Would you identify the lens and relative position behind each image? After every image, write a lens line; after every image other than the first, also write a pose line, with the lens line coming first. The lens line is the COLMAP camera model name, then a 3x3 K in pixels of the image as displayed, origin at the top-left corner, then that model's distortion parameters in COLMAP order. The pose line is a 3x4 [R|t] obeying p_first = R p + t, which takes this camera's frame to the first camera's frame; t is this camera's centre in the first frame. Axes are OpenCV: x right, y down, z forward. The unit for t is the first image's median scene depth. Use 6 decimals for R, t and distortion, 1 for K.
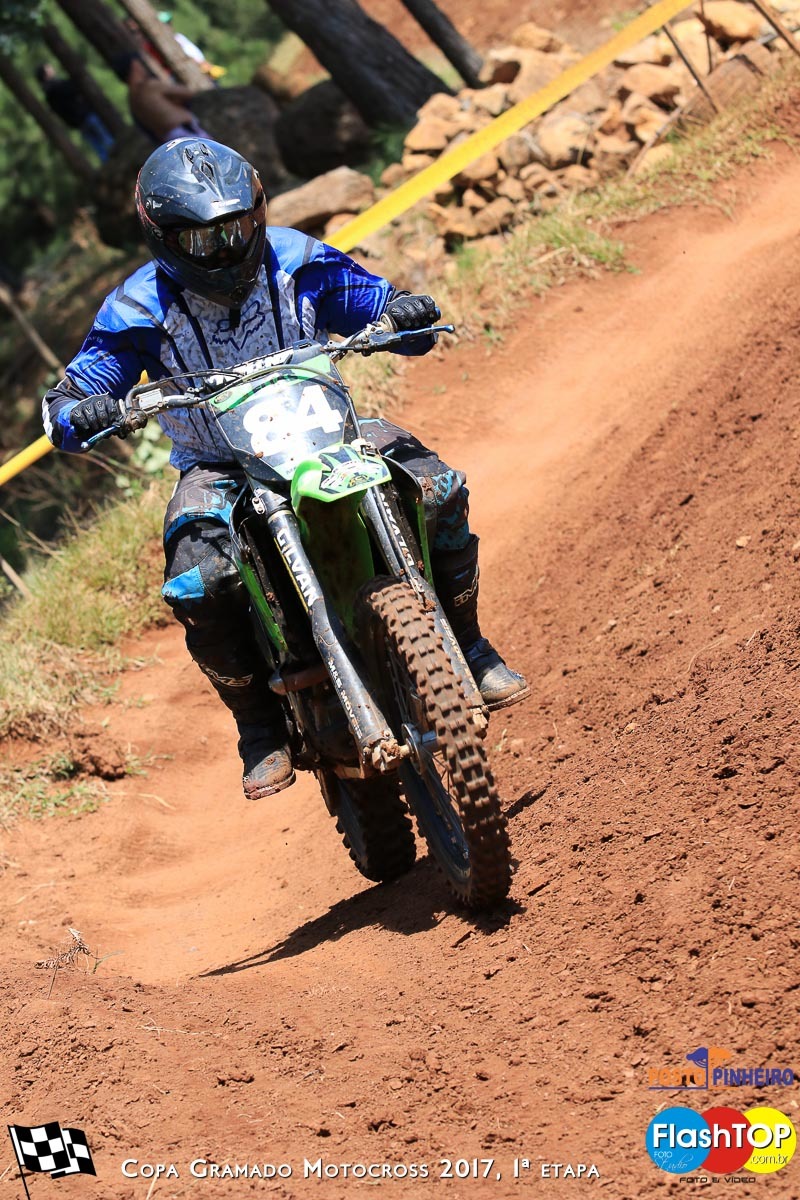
lens RADIAL K [[5380.1, 0, 401.4], [0, 5380.1, 599.0], [0, 0, 1]] dist [-0.057916, 0.000000]
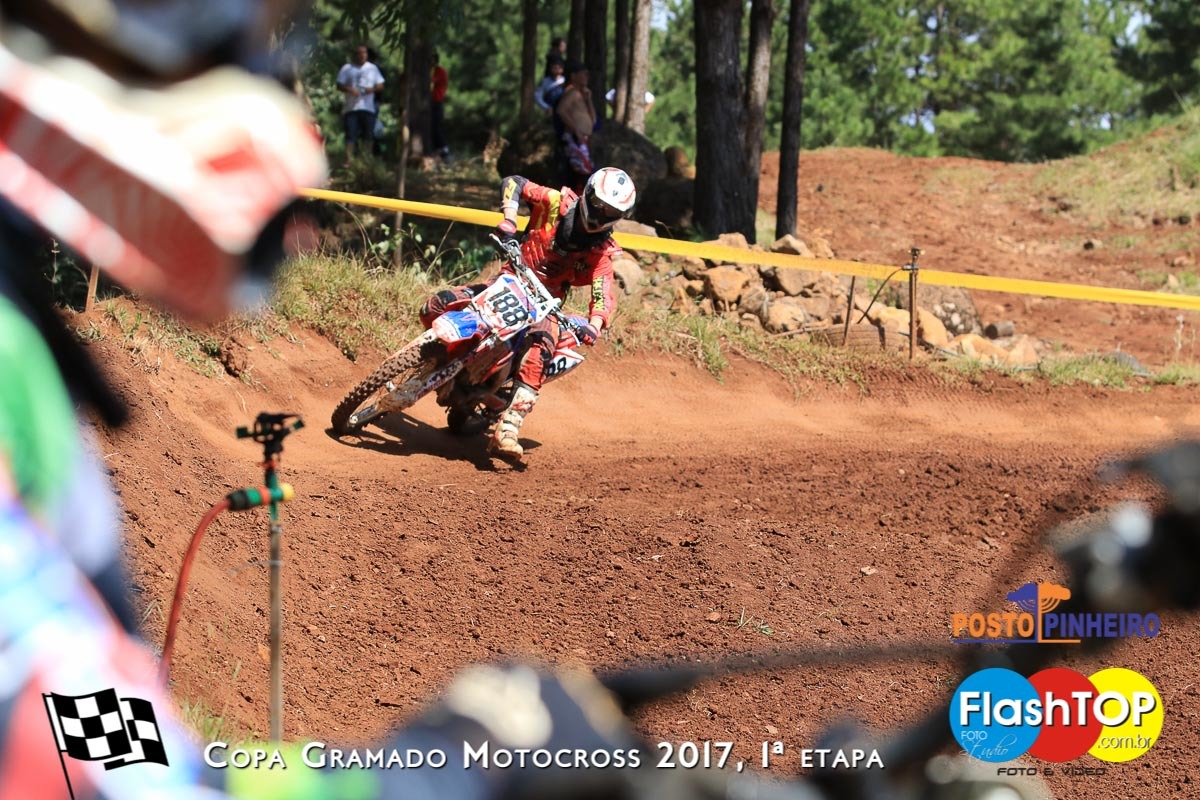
lens RADIAL K [[4709.1, 0, 598.0], [0, 4709.1, 399.5], [0, 0, 1]] dist [-0.137153, 0.000000]
pose [[0.748180, 0.663272, -0.017225, 0.050719], [-0.663283, 0.747031, -0.044713, 0.026889], [-0.016789, 0.044879, 0.998851, -0.341643]]
